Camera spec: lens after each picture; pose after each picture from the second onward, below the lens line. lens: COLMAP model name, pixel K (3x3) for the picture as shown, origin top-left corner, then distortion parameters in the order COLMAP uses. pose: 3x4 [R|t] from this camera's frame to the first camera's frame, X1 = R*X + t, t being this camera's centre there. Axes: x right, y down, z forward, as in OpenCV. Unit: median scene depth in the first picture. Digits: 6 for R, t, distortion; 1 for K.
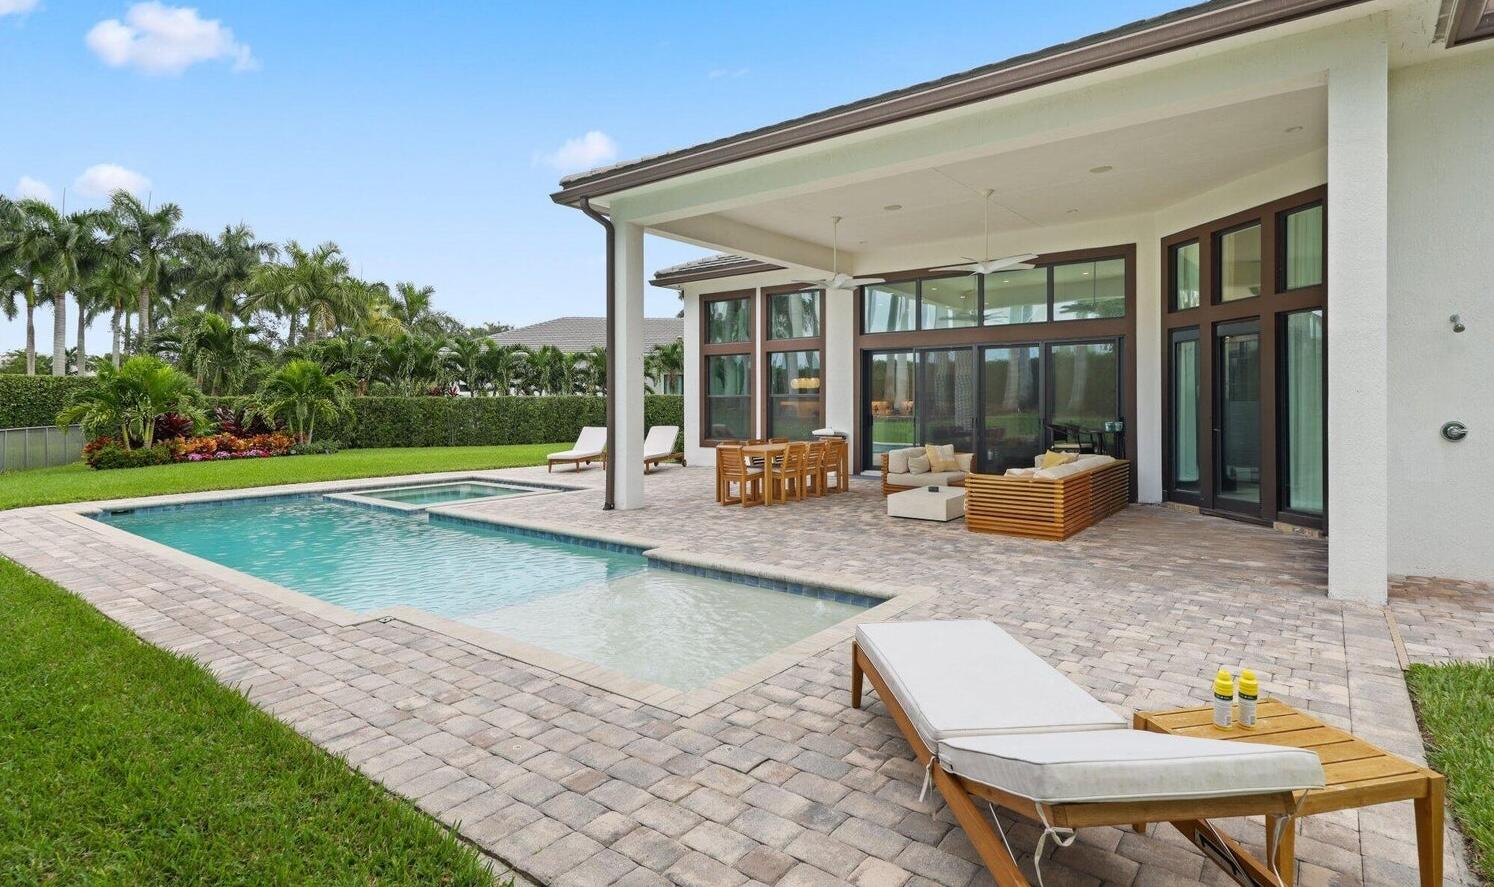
lens RADIAL K [[755.2, 0, 773.7], [0, 755.2, 404.5], [0, 0, 1]] dist [-0.000344, -0.002052]
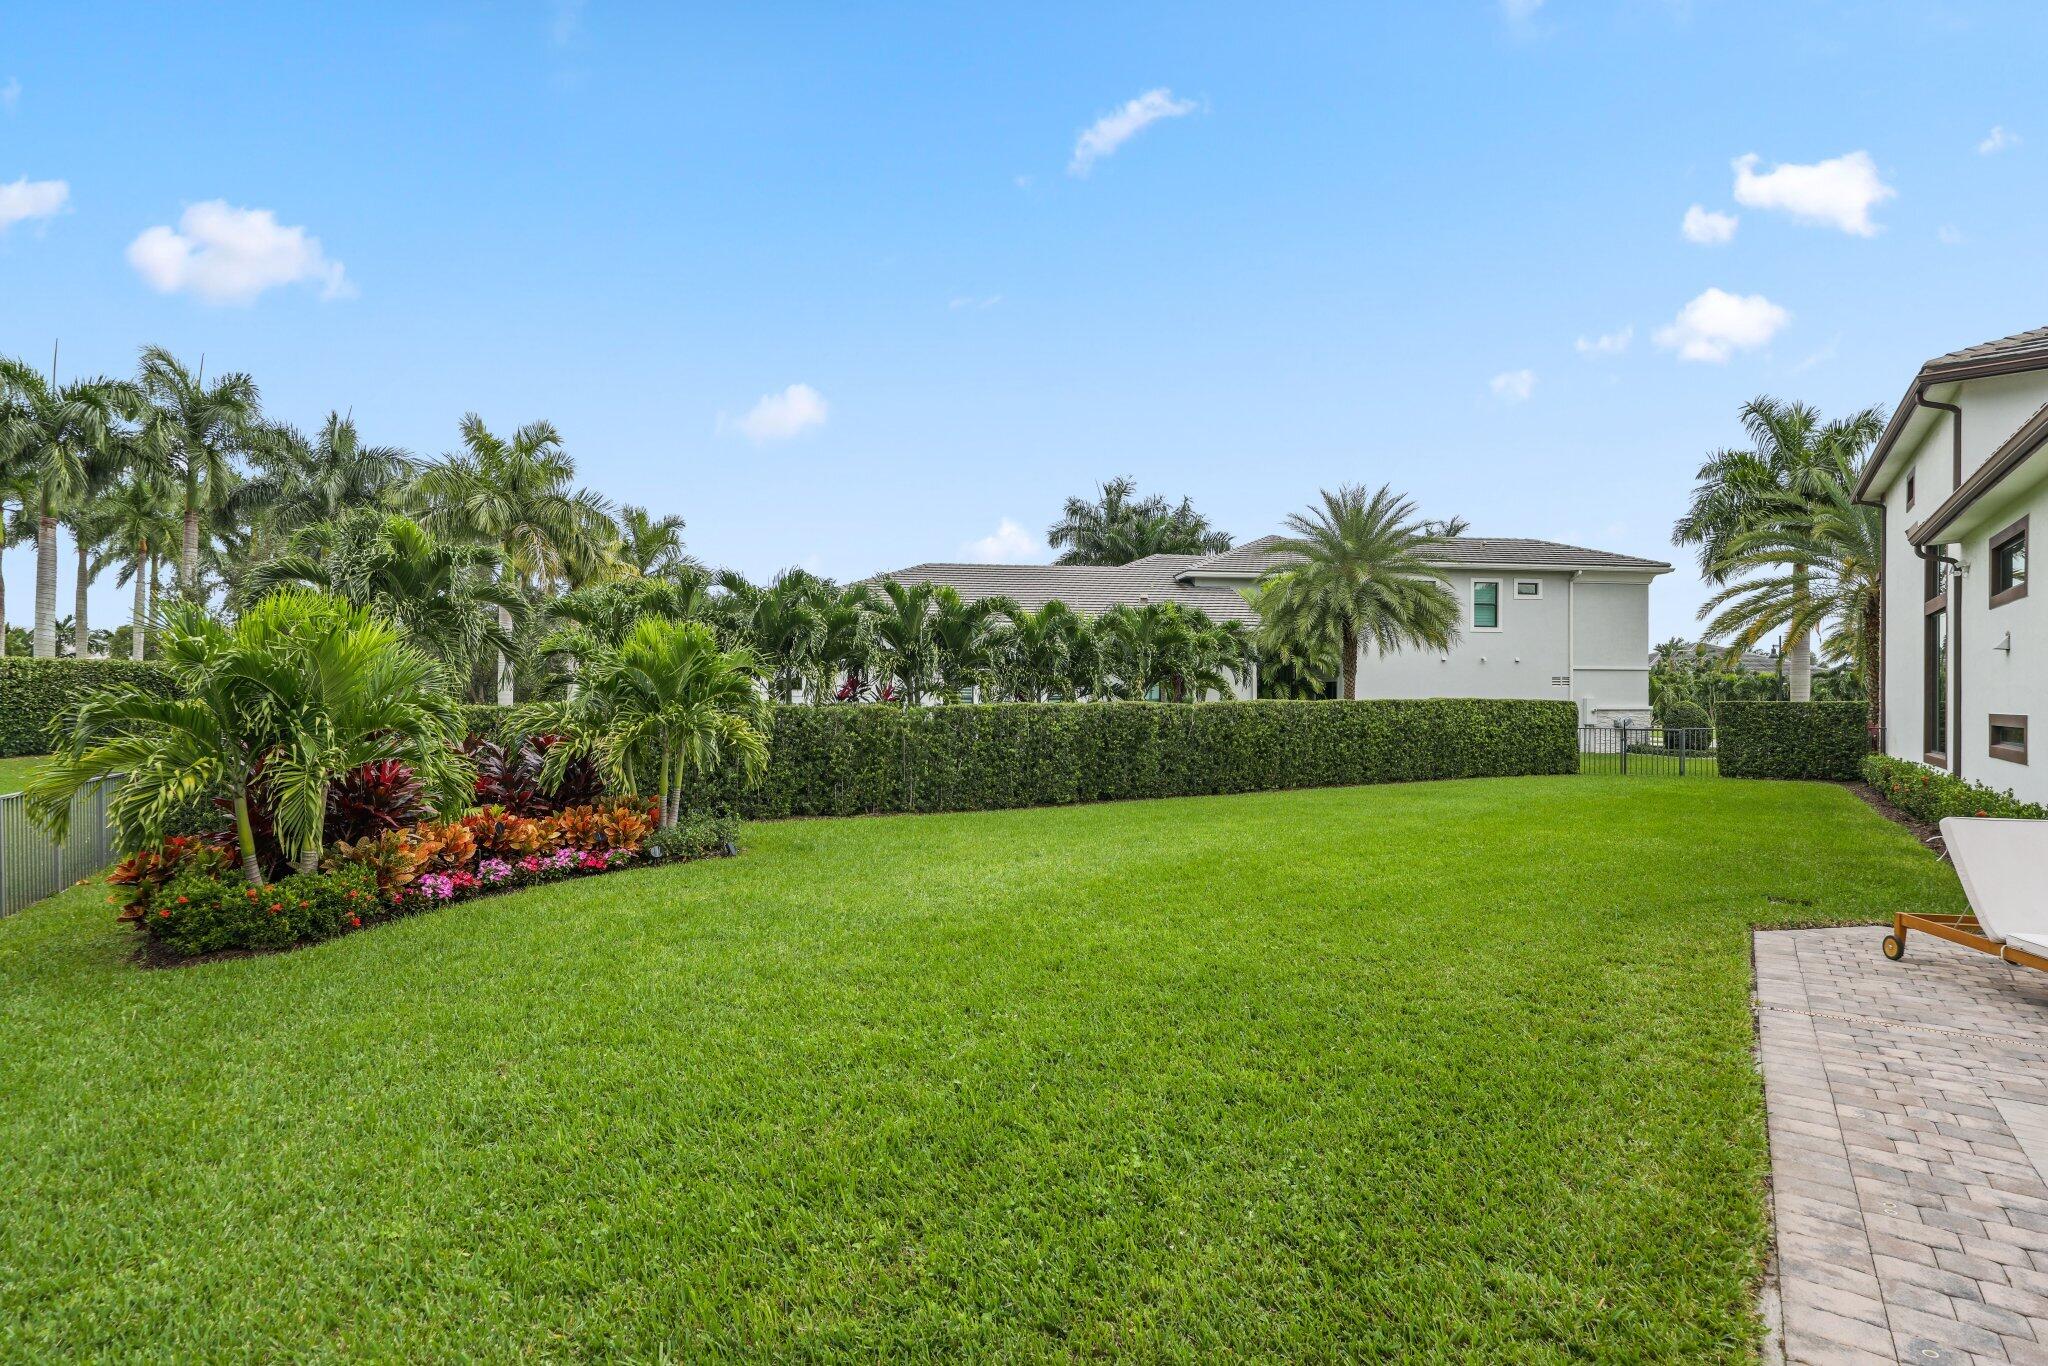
lens RADIAL K [[989.5, 0, 1025.3], [0, 989.5, 690.8], [0, 0, 1]] dist [-0.001886, -0.000984]
pose [[0.999721, 0.003820, 0.023301, -0.206126], [-0.003492, 0.999894, -0.014103, -0.006000], [-0.023353, 0.014018, 0.999629, 0.218627]]
